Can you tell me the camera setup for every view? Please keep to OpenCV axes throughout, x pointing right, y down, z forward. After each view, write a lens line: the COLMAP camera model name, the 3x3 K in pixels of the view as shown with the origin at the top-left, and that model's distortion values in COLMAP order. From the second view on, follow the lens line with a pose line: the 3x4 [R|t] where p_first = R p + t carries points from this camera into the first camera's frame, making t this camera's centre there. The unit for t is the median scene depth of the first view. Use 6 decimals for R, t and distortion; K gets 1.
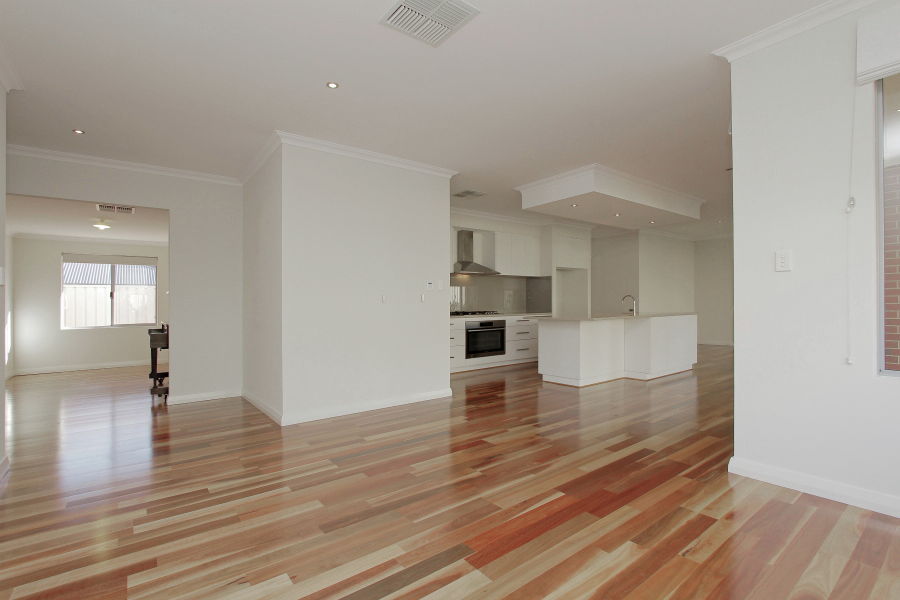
lens RADIAL K [[413.4, 0, 447.3], [0, 413.4, 317.9], [0, 0, 1]] dist [-0.012013, -0.000424]
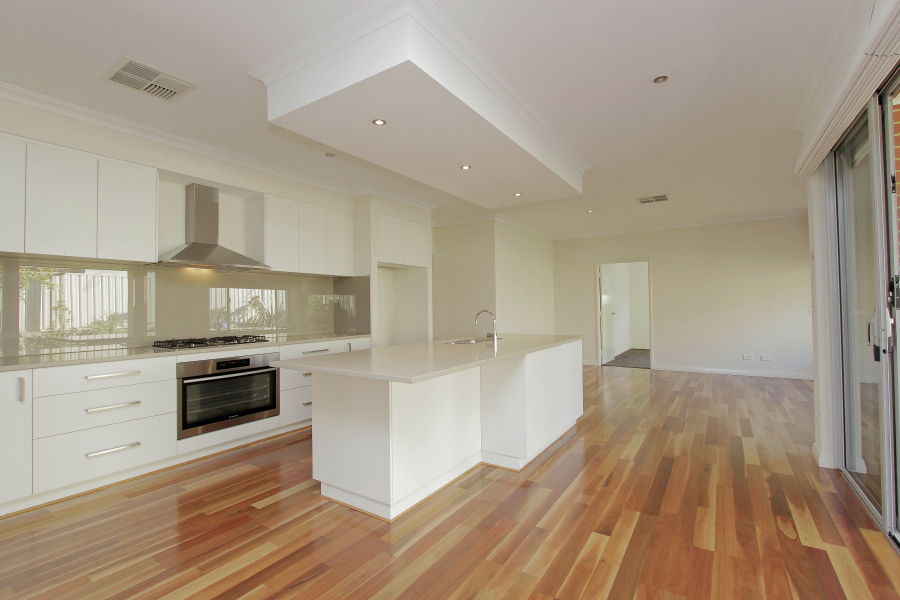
lens RADIAL K [[413.4, 0, 448.7], [0, 413.4, 302.7], [0, 0, 1]] dist [-0.012013, -0.000424]
pose [[0.944351, 0.008674, 0.328824, 0.171720], [0.007461, 0.998830, -0.047776, -0.032685], [-0.328854, 0.047570, 0.943182, 0.402755]]
